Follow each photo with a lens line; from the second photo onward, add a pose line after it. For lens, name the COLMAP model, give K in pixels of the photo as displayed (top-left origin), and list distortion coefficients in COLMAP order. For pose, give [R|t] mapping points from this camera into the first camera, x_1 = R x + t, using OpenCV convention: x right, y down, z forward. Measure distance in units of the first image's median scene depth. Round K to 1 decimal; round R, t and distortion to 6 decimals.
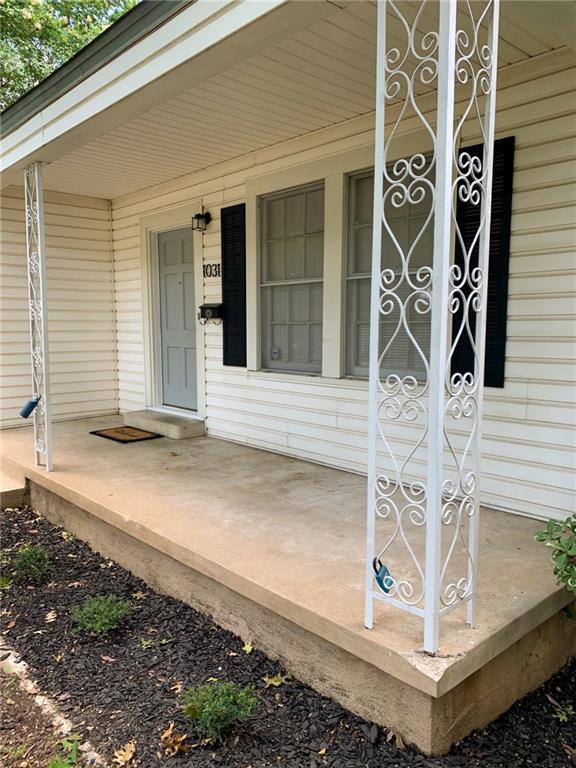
lens RADIAL K [[598.4, 0, 279.4], [0, 598.4, 402.7], [0, 0, 1]] dist [0.020437, -0.025095]
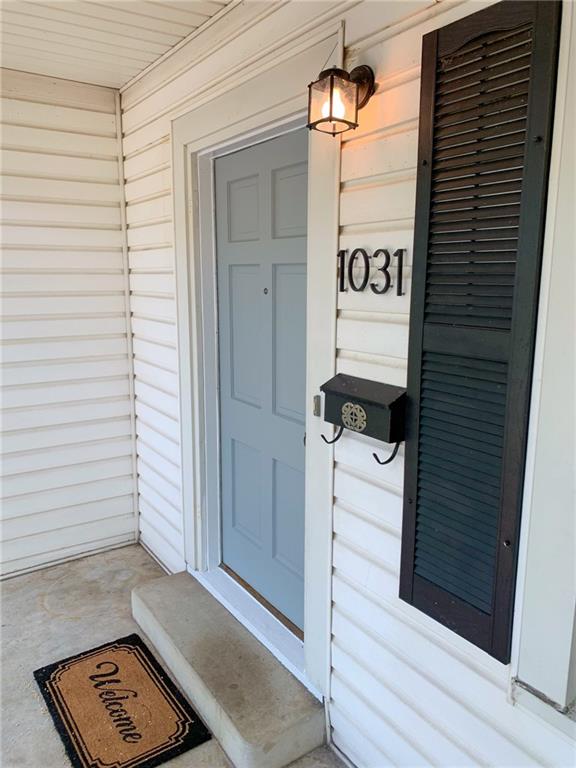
lens RADIAL K [[598.4, 0, 289.7], [0, 598.4, 388.6], [0, 0, 1]] dist [0.020437, -0.025095]
pose [[0.990350, 0.031123, -0.135049, -0.109964], [-0.024049, 0.998267, 0.053701, -0.177896], [0.136487, -0.049935, 0.989383, 0.704188]]
